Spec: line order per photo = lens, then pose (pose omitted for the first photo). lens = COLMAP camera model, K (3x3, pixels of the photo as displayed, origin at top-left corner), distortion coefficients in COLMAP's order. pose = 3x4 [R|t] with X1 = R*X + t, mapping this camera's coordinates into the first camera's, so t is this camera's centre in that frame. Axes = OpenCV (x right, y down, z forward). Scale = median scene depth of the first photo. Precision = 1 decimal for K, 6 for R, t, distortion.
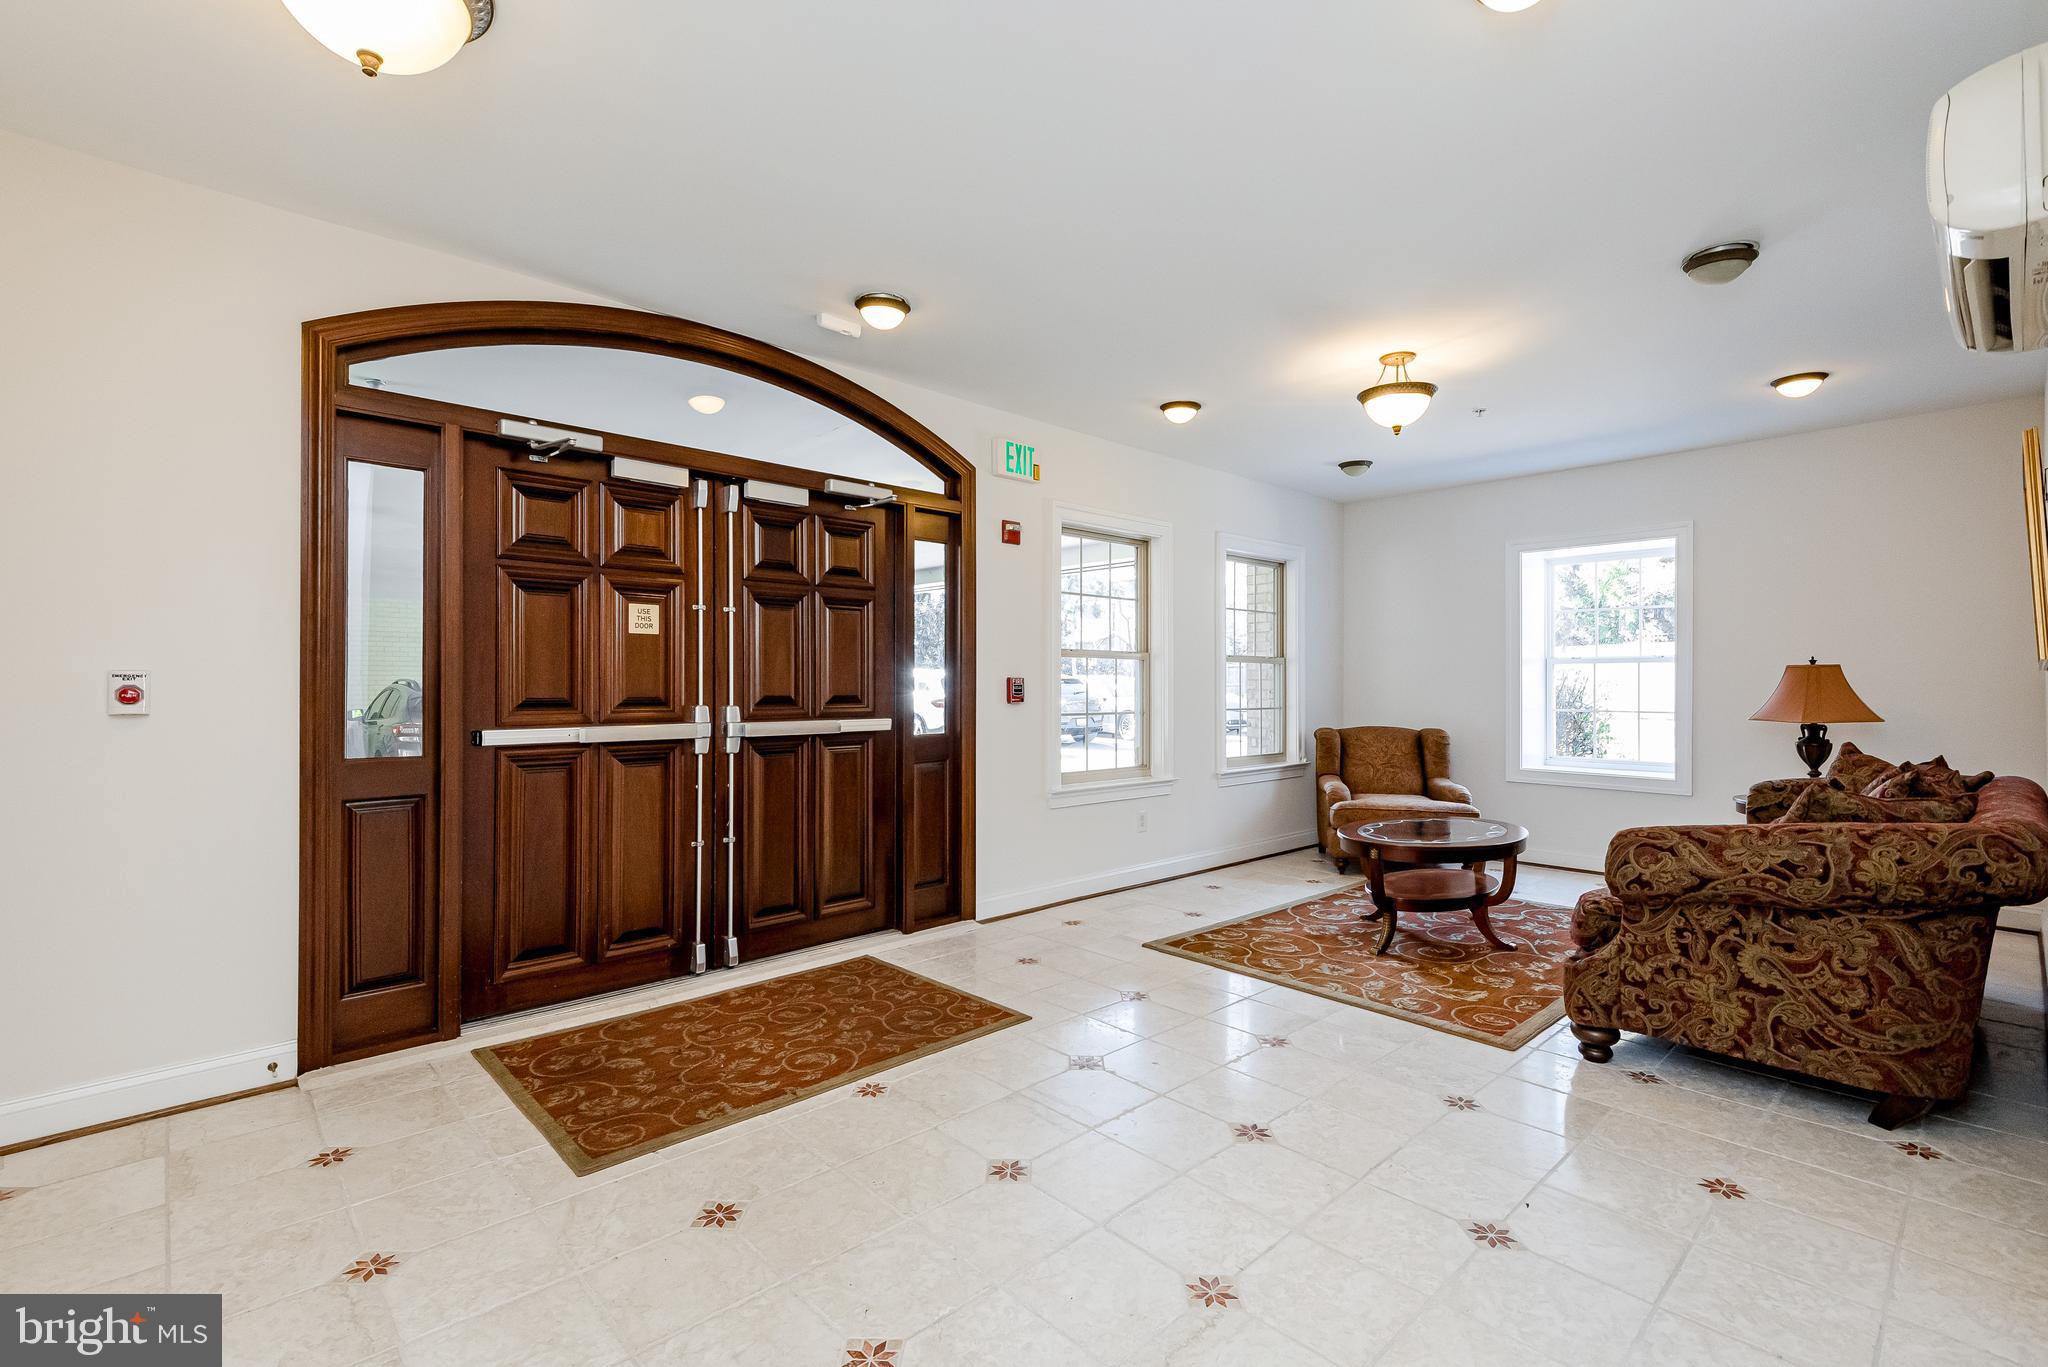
lens RADIAL K [[928.0, 0, 1020.9], [0, 928.0, 688.1], [0, 0, 1]] dist [0.022687, -0.009503]
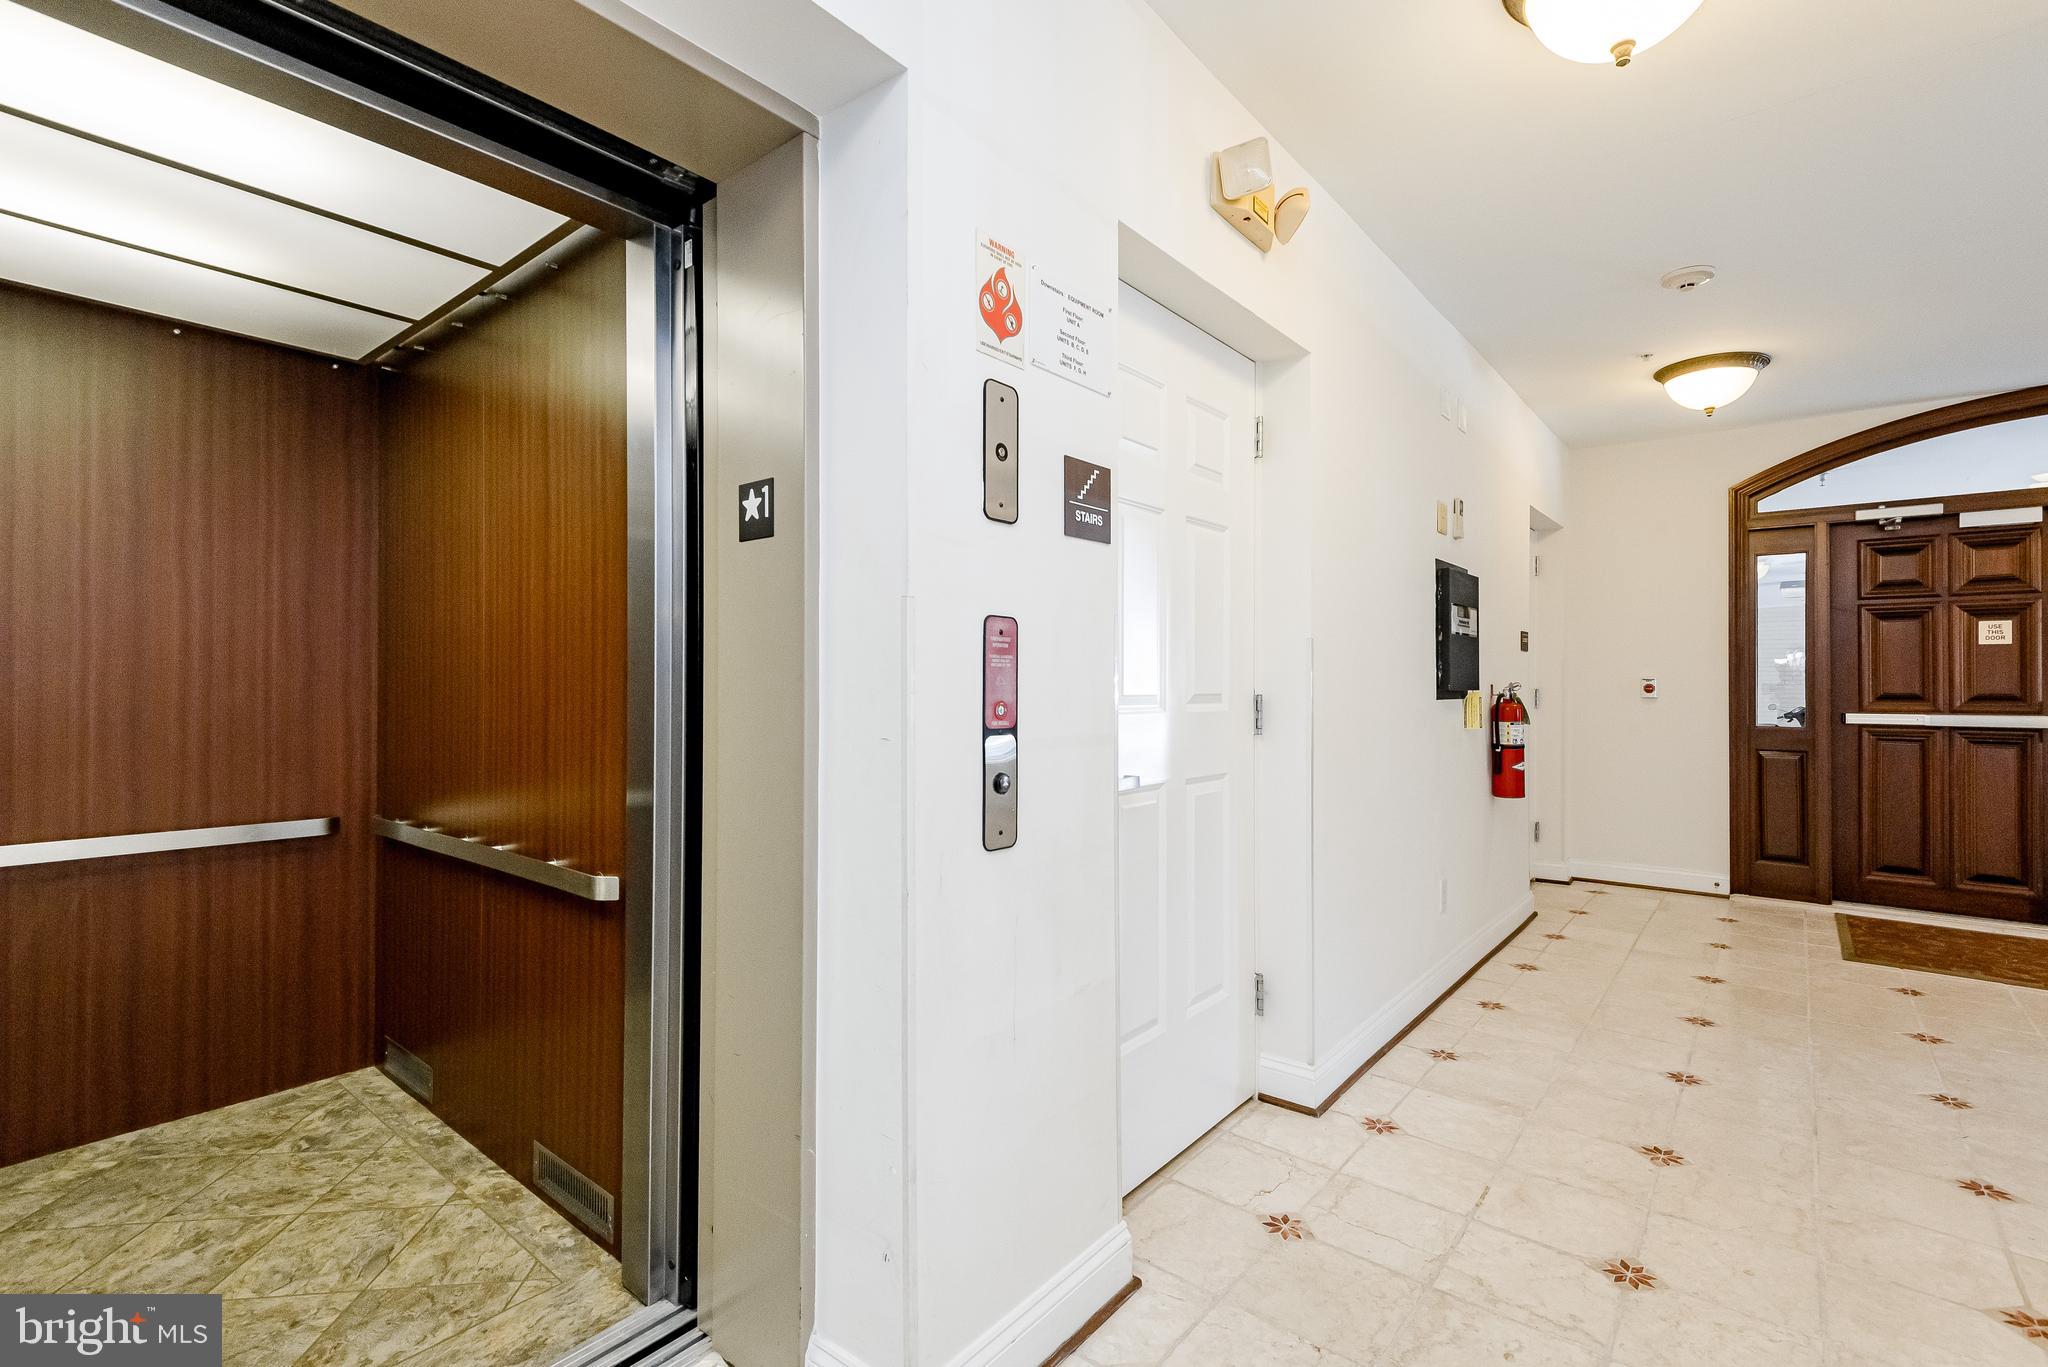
lens RADIAL K [[928.0, 0, 1046.0], [0, 928.0, 668.6], [0, 0, 1]] dist [0.022687, -0.009503]
pose [[0.155528, -0.018115, -0.987665, 0.708296], [-0.006346, 0.999793, -0.019337, 0.009176], [0.987811, 0.009275, 0.155381, -0.517354]]
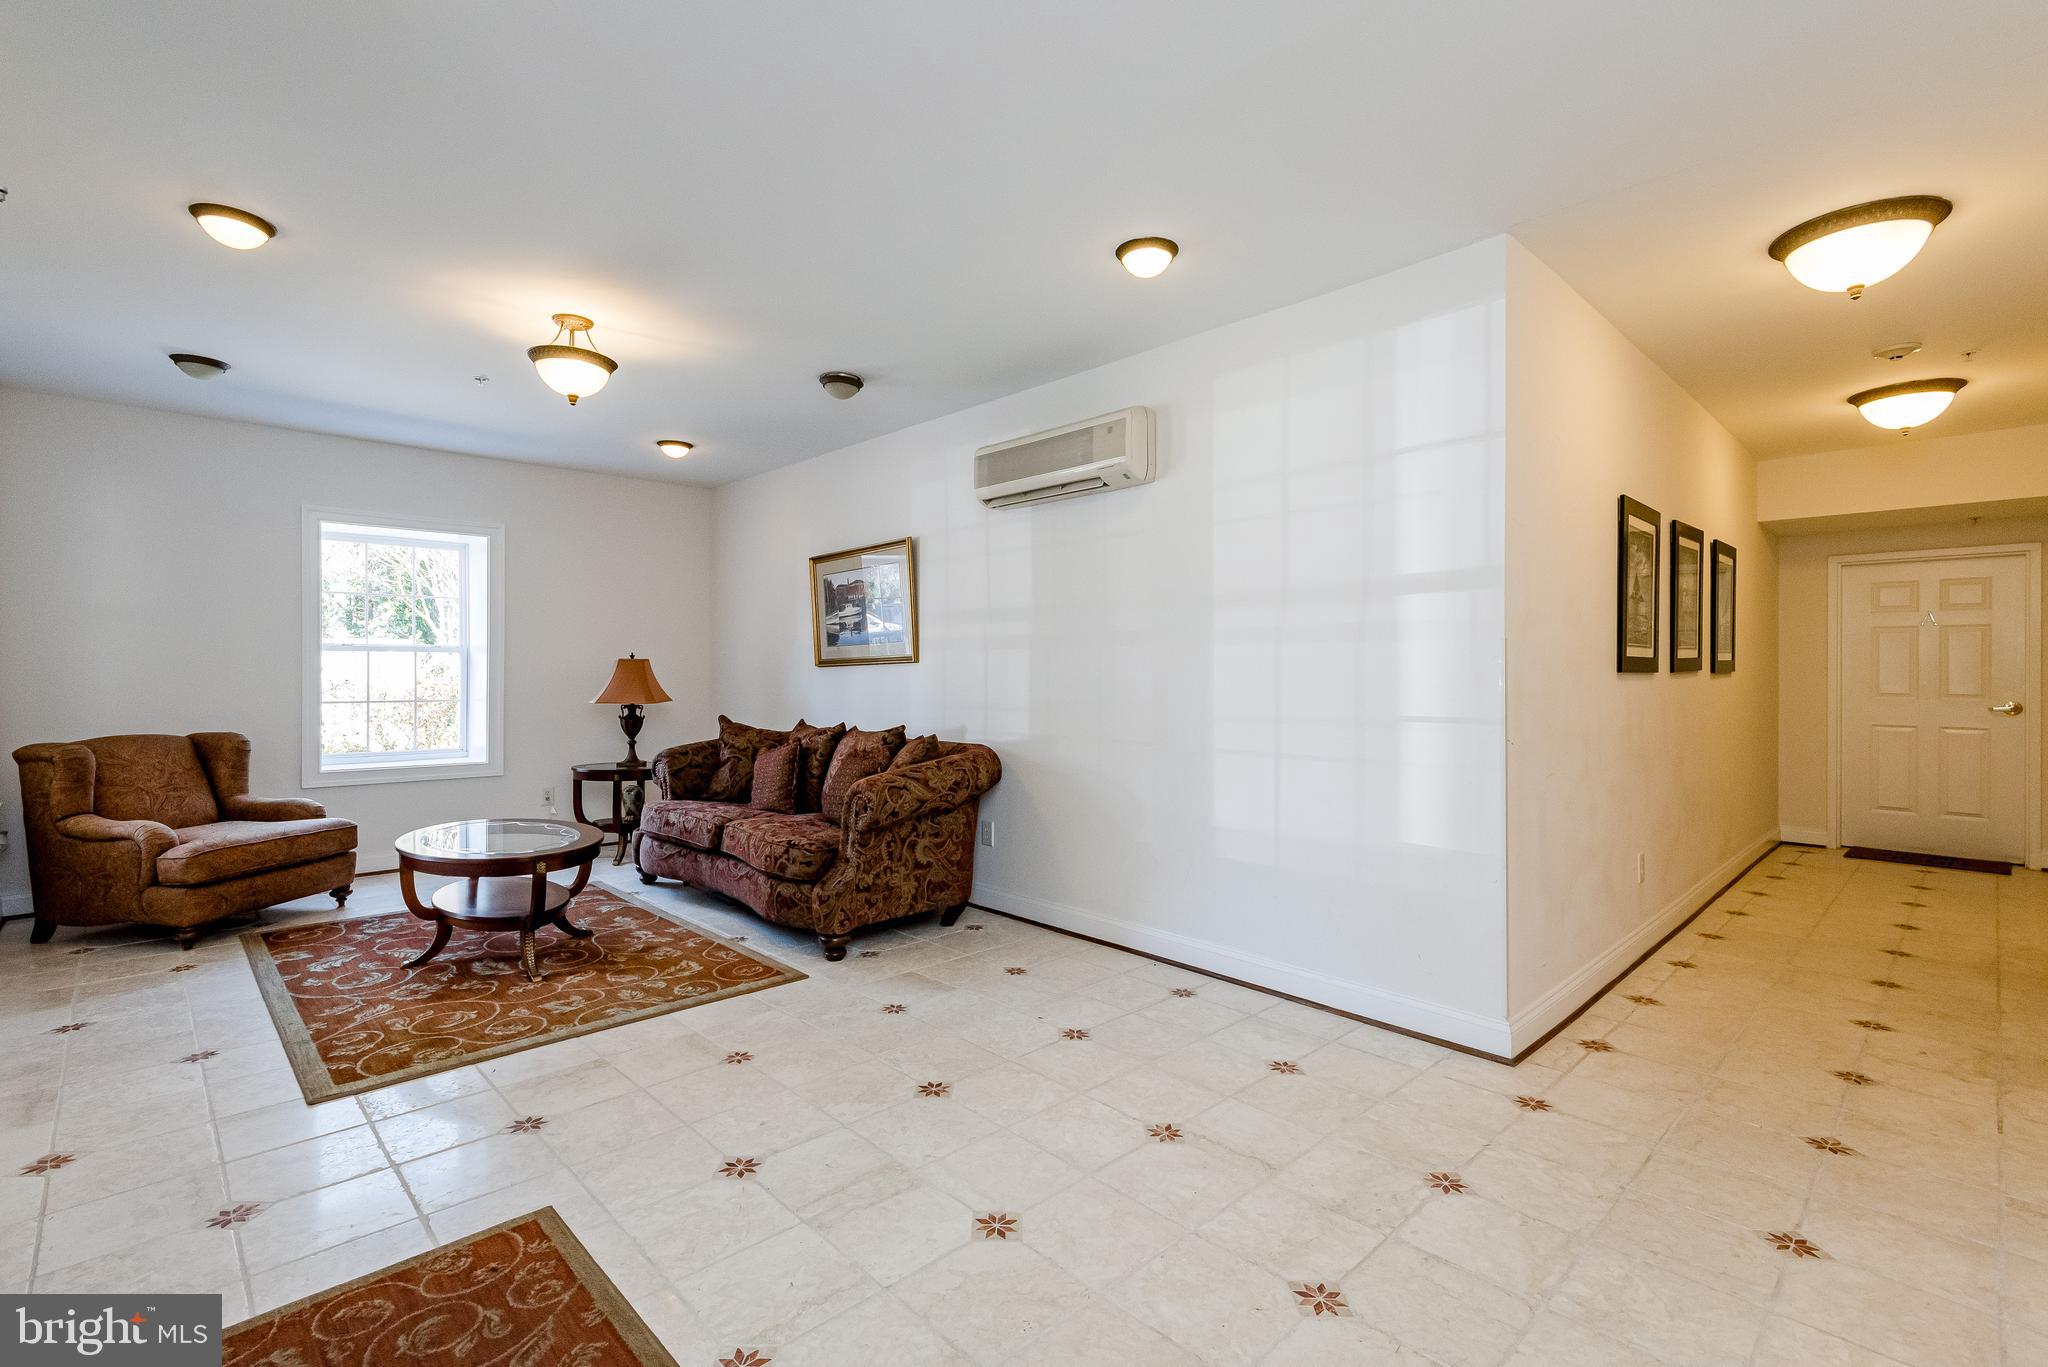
lens RADIAL K [[928.0, 0, 1005.9], [0, 928.0, 676.8], [0, 0, 1]] dist [0.022687, -0.009503]
pose [[-0.016515, -0.007190, 0.999838, -0.603287], [0.003162, 0.999969, 0.007243, -0.009850], [-0.999859, 0.003281, -0.016492, 0.670121]]
